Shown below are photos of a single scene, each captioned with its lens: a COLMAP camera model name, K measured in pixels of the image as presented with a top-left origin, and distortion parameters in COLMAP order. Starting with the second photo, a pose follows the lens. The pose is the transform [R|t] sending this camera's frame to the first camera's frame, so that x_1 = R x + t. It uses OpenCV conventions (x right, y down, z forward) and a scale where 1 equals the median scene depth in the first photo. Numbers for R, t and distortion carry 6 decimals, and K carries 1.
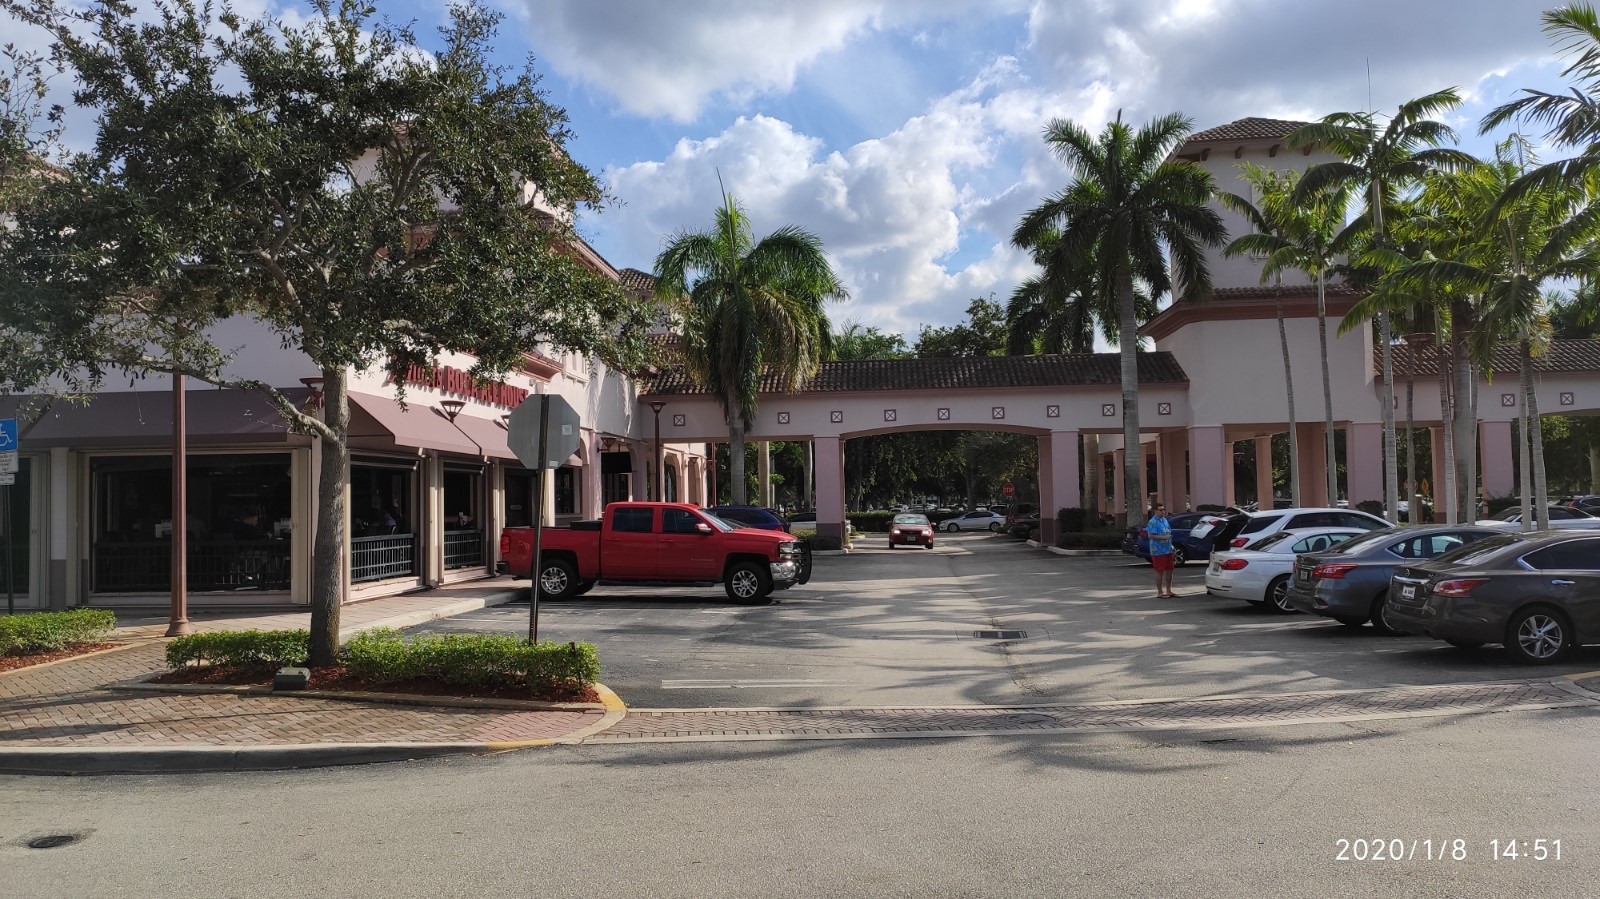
lens RADIAL K [[1209.9, 0, 803.3], [0, 1209.9, 460.7], [0, 0, 1]] dist [0.103839, -0.136255]
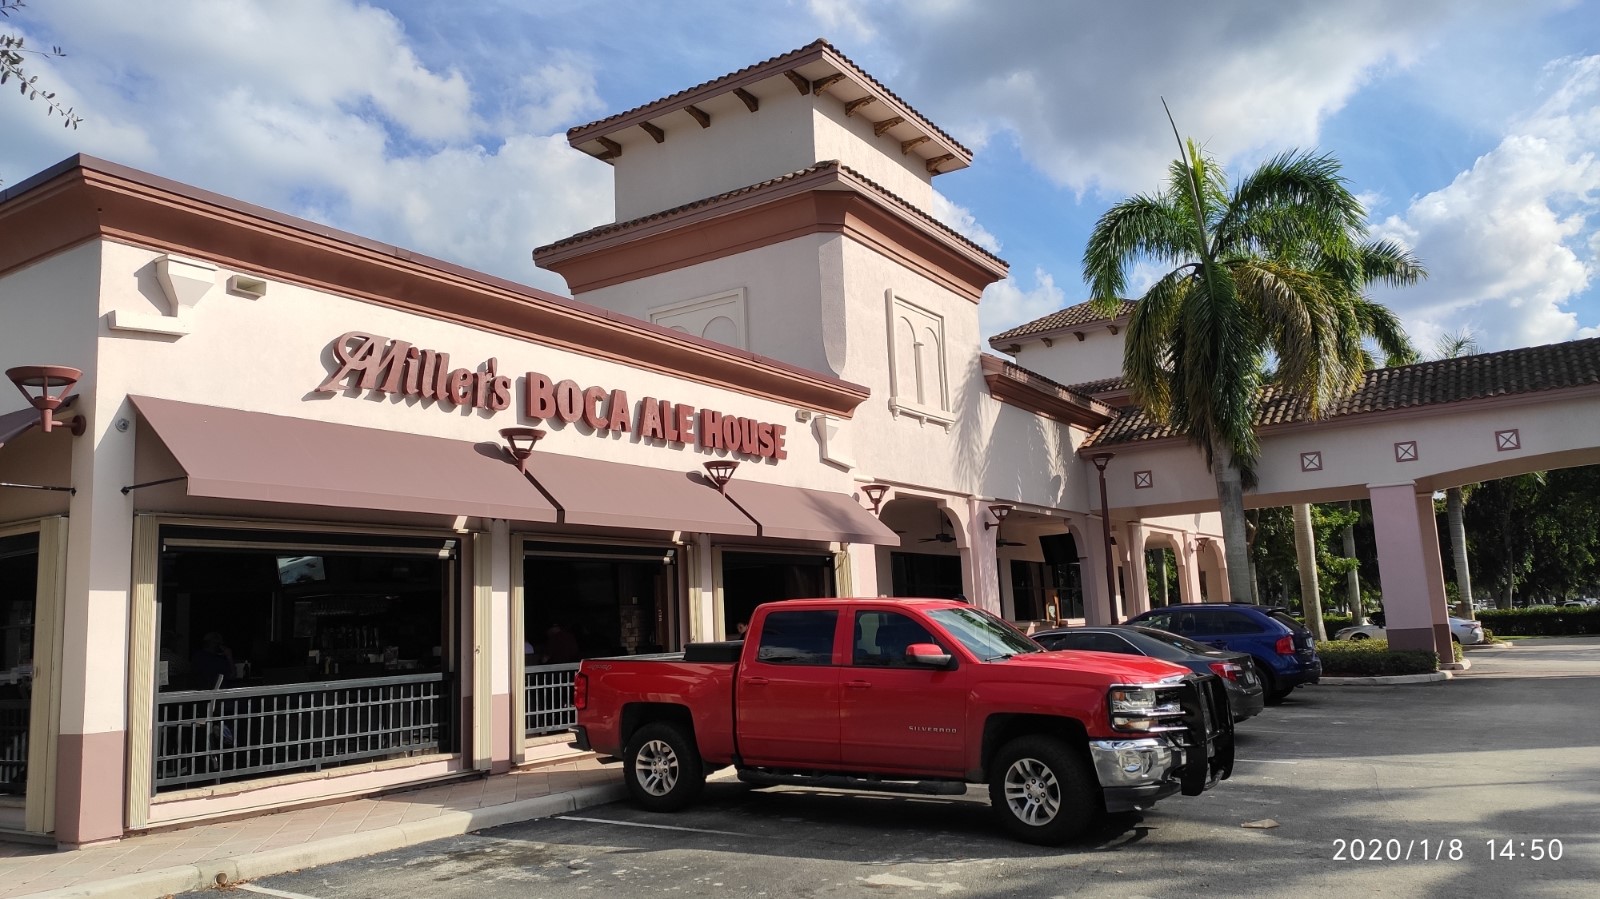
lens RADIAL K [[1165.7, 0, 811.3], [0, 1165.7, 460.0], [0, 0, 1]] dist [0.093225, -0.133284]
pose [[0.876606, -0.095195, -0.471698, 0.047329], [0.050558, 0.993032, -0.106449, 0.016821], [0.478545, 0.069466, 0.875311, 0.348916]]
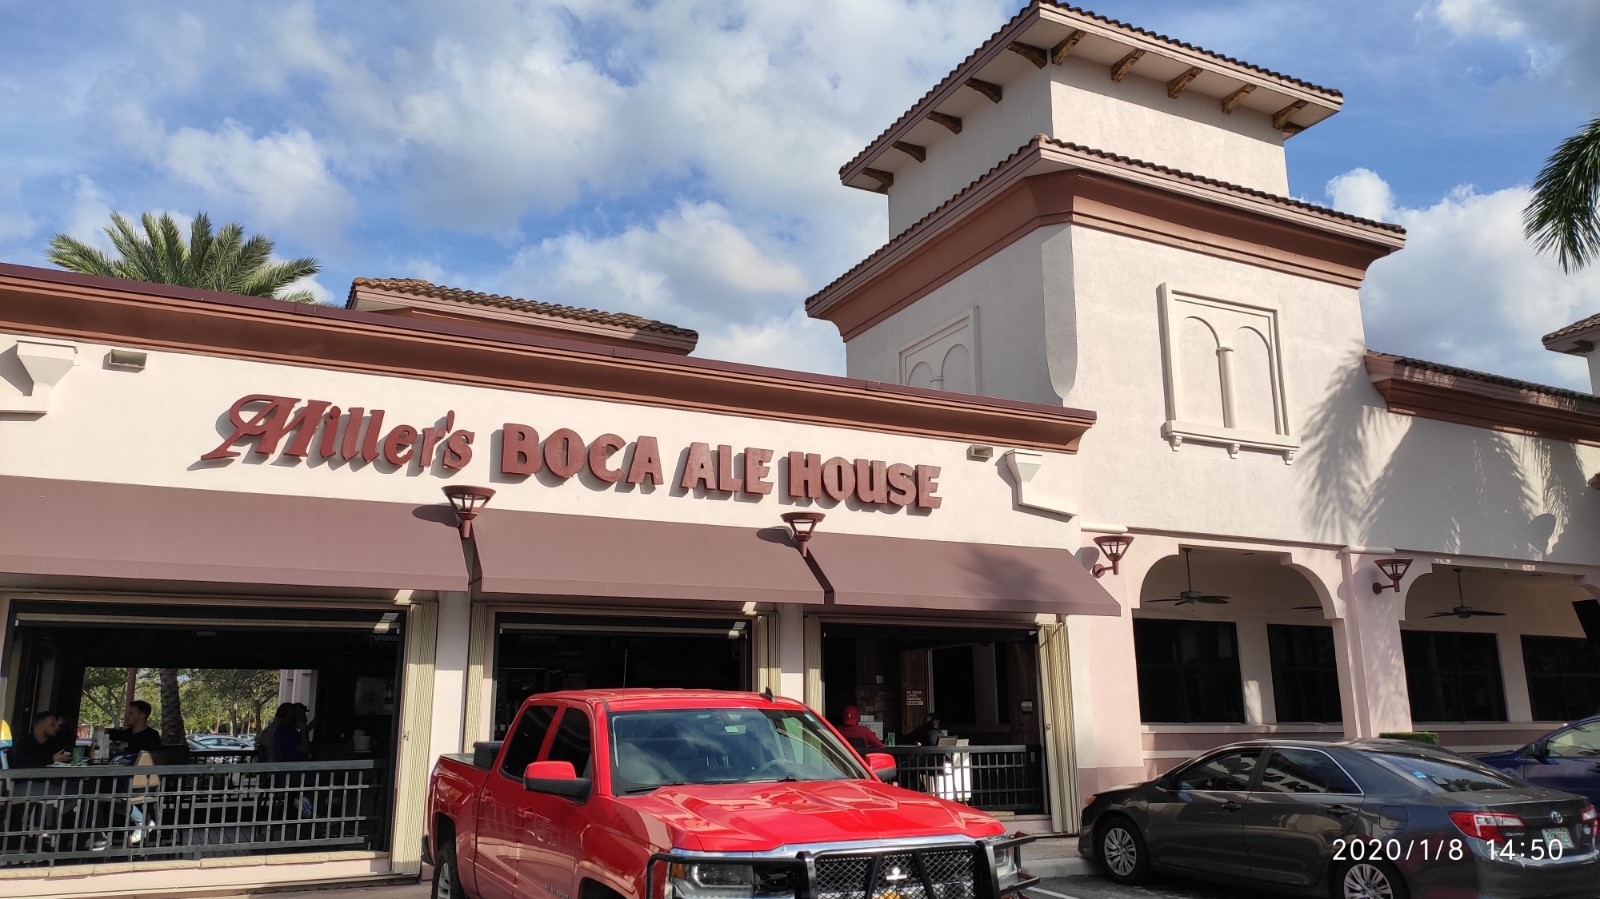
lens RADIAL K [[1165.7, 0, 811.3], [0, 1165.7, 460.0], [0, 0, 1]] dist [0.093225, -0.133284]
pose [[0.509631, -0.171187, -0.843191, 0.130676], [0.028473, 0.982826, -0.182326, 0.018985], [0.859922, 0.068911, 0.505753, 0.559814]]
